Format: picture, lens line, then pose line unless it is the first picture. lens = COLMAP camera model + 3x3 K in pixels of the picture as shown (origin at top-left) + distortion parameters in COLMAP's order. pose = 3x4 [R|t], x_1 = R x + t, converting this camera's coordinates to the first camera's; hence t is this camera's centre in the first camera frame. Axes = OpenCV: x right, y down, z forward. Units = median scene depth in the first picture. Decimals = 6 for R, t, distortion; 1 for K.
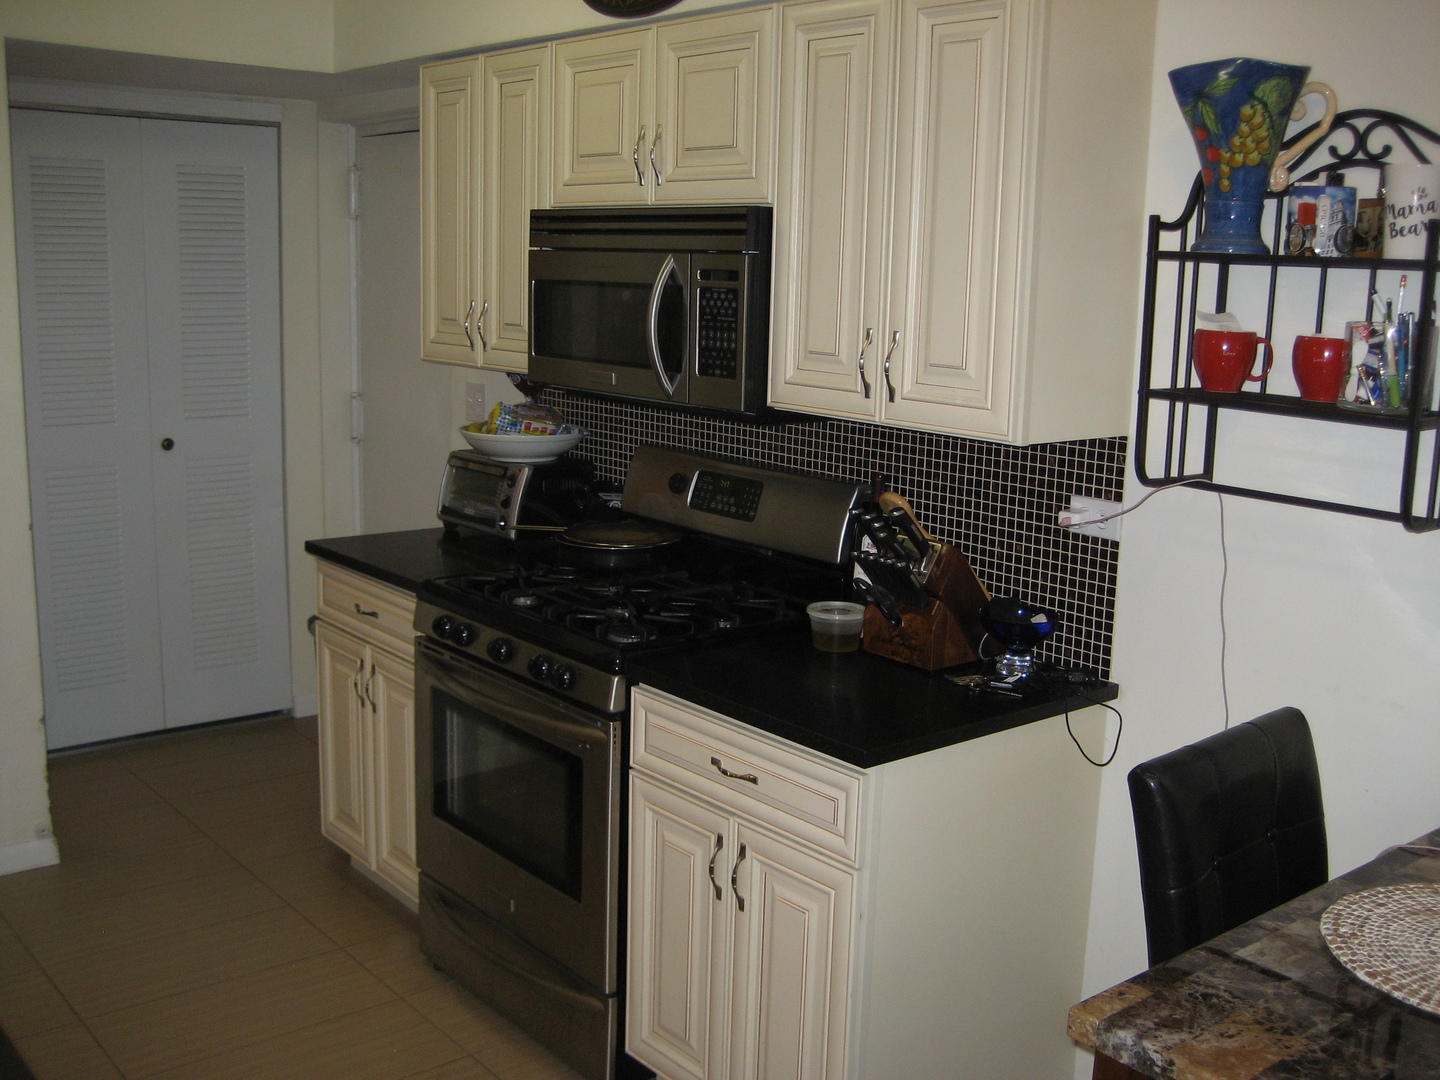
lens RADIAL K [[1501.9, 0, 720.0], [0, 1501.9, 540.0], [0, 0, 1]] dist [-0.144995, 0.182497]
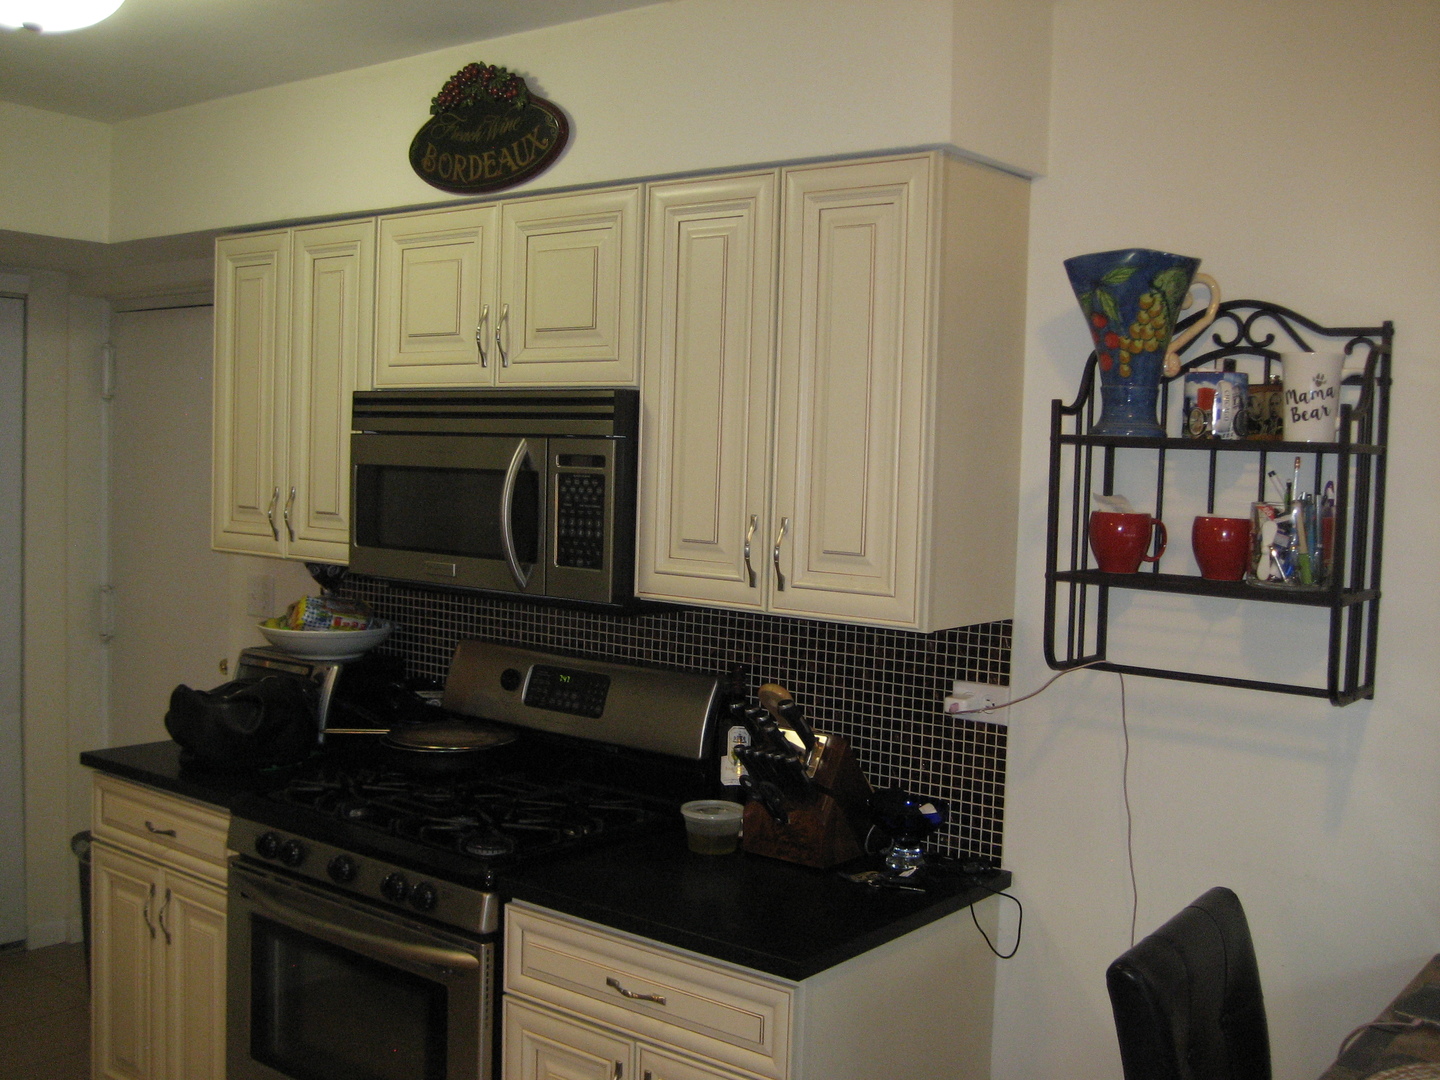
lens RADIAL K [[1501.9, 0, 720.0], [0, 1501.9, 540.0], [0, 0, 1]] dist [-0.144995, 0.182497]
pose [[0.977499, -0.011515, 0.210627, -0.118915], [0.036841, 0.992481, -0.116720, -0.012309], [-0.207699, 0.121853, 0.970573, 0.061162]]
